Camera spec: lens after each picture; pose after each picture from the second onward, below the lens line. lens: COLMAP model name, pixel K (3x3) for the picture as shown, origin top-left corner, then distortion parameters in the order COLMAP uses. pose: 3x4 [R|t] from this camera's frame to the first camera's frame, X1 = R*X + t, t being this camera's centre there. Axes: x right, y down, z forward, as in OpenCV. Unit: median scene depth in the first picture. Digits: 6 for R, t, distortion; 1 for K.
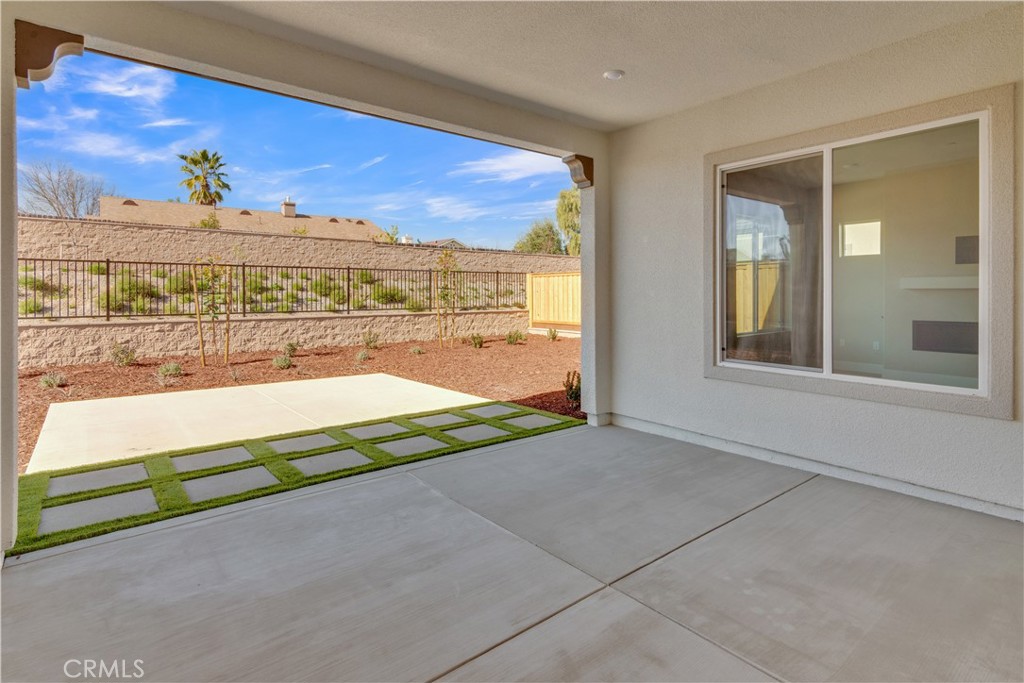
lens RADIAL K [[519.8, 0, 507.7], [0, 519.8, 295.0], [0, 0, 1]] dist [0.026427, -0.001940]
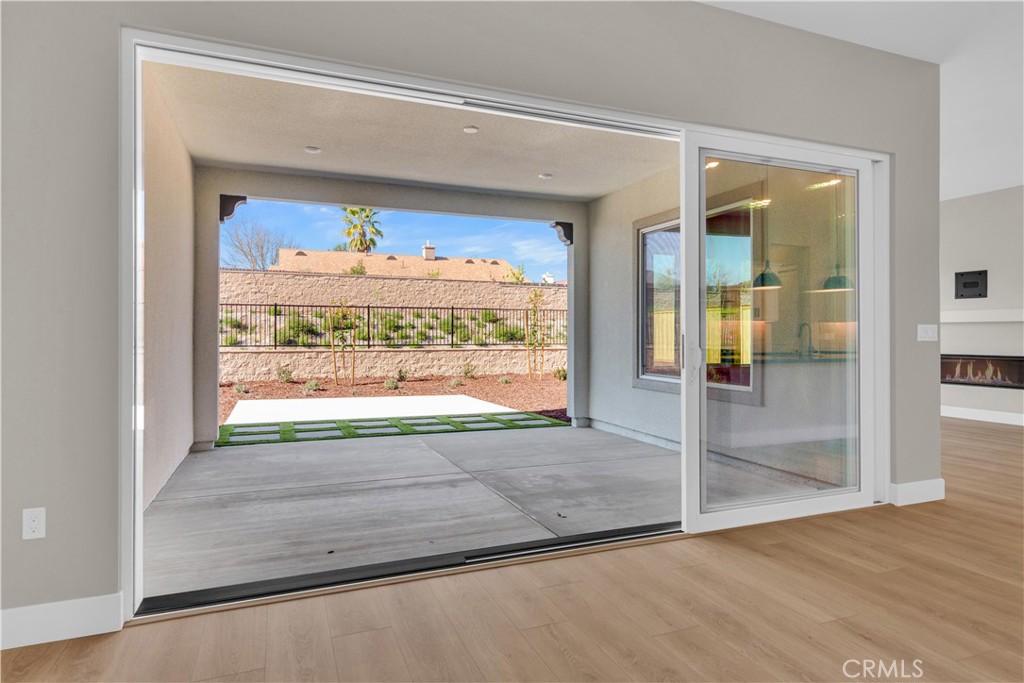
lens RADIAL K [[578.2, 0, 504.6], [0, 578.2, 332.2], [0, 0, 1]] dist [0.032318, 0.000498]
pose [[0.956379, 0.002053, -0.292122, 0.109308], [-0.004248, 0.999967, -0.006877, 0.006247], [0.292098, 0.007818, 0.956356, -0.115396]]
